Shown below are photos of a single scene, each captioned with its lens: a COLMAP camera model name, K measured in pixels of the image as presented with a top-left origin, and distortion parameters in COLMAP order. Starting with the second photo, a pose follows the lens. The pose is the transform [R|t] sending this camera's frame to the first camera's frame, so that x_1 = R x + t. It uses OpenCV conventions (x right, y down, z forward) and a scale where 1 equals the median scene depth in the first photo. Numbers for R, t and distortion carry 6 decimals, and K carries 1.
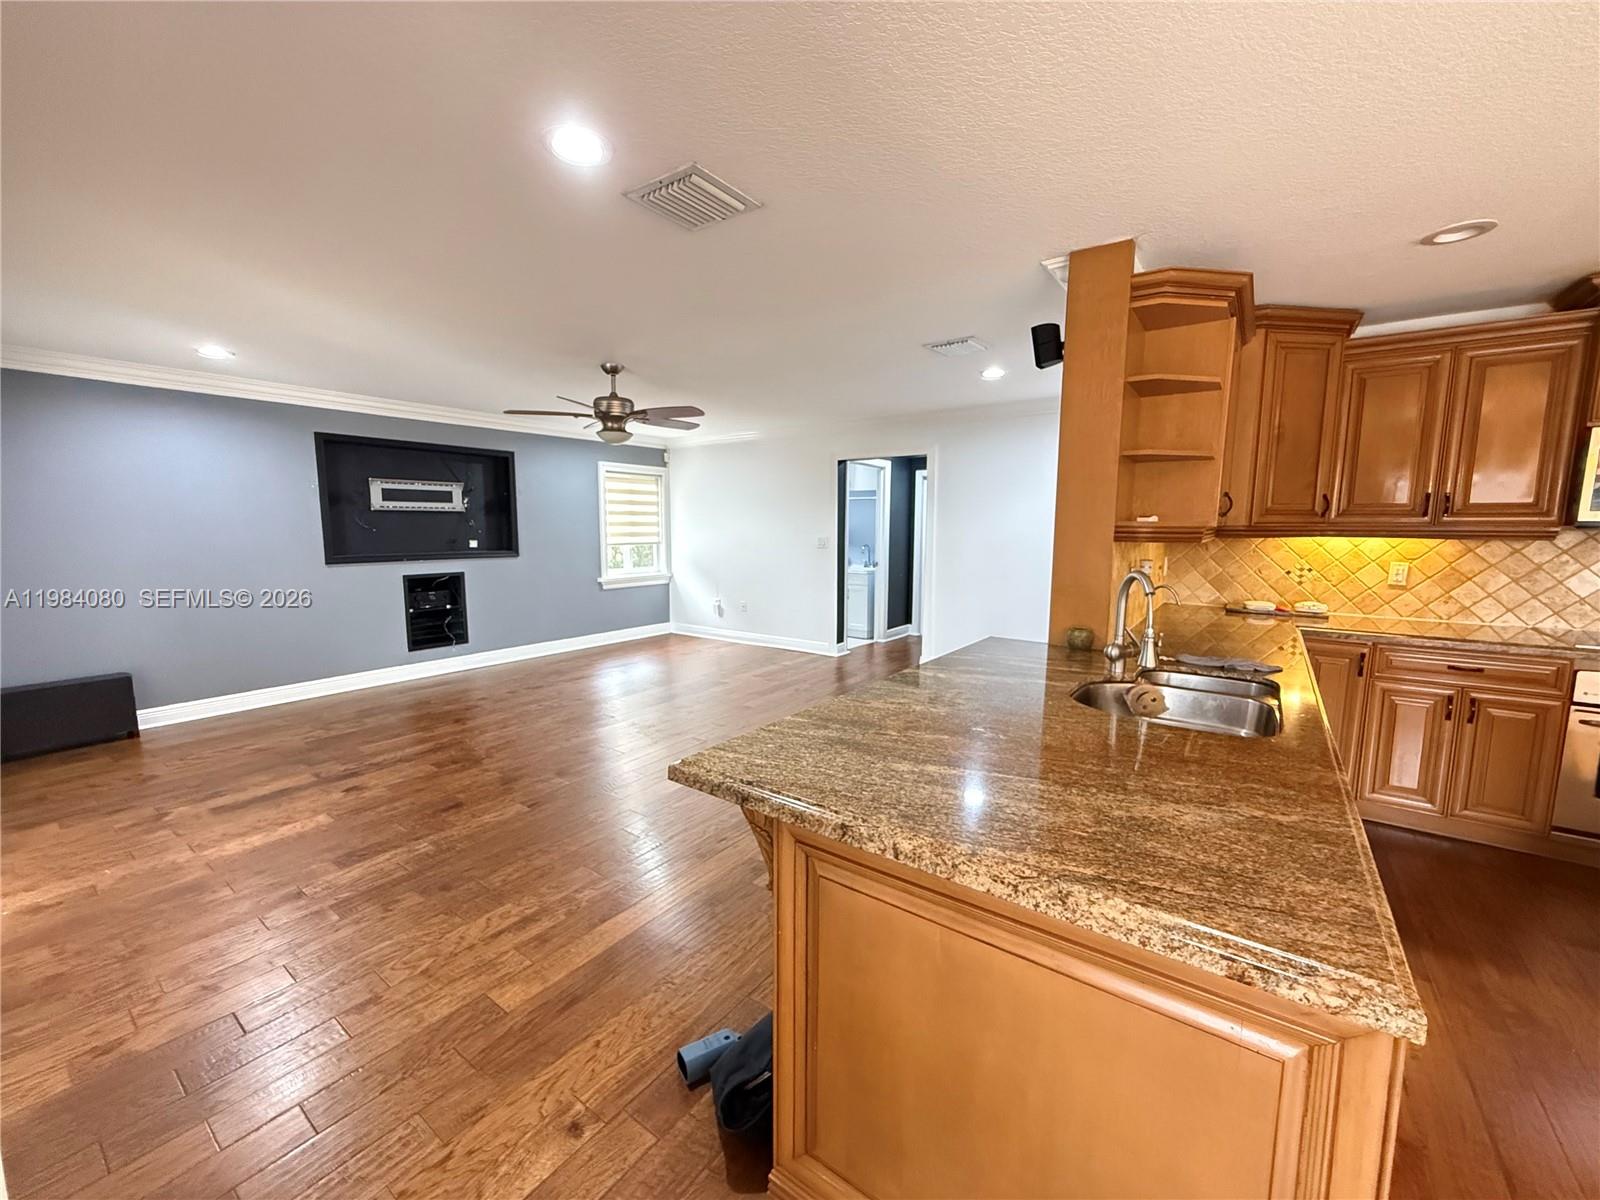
lens RADIAL K [[641.2, 0, 797.6], [0, 641.2, 603.4], [0, 0, 1]] dist [0.003181, 0.000190]
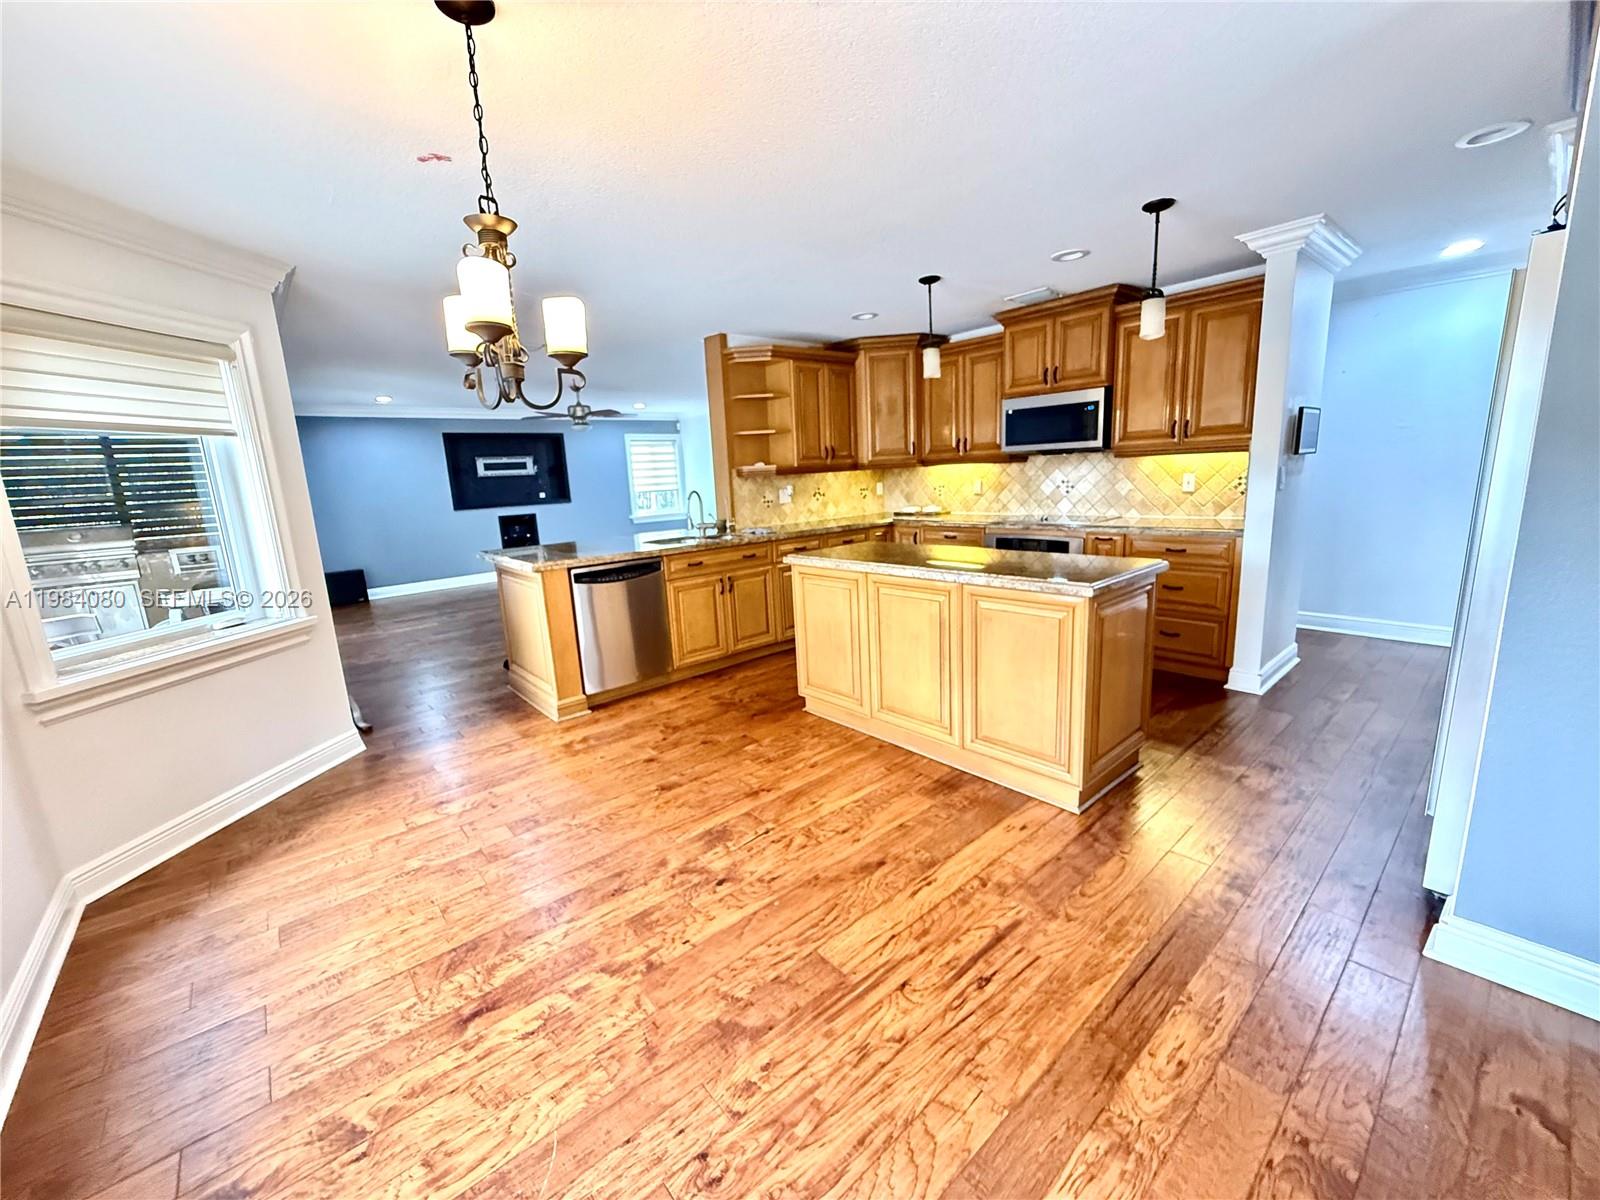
lens RADIAL K [[641.2, 0, 800.8], [0, 641.2, 596.9], [0, 0, 1]] dist [0.003181, 0.000190]
pose [[0.974042, -0.007685, -0.226239, 0.514095], [0.024366, 0.997176, 0.071033, 0.065815], [0.225054, -0.074702, 0.971478, -0.441625]]
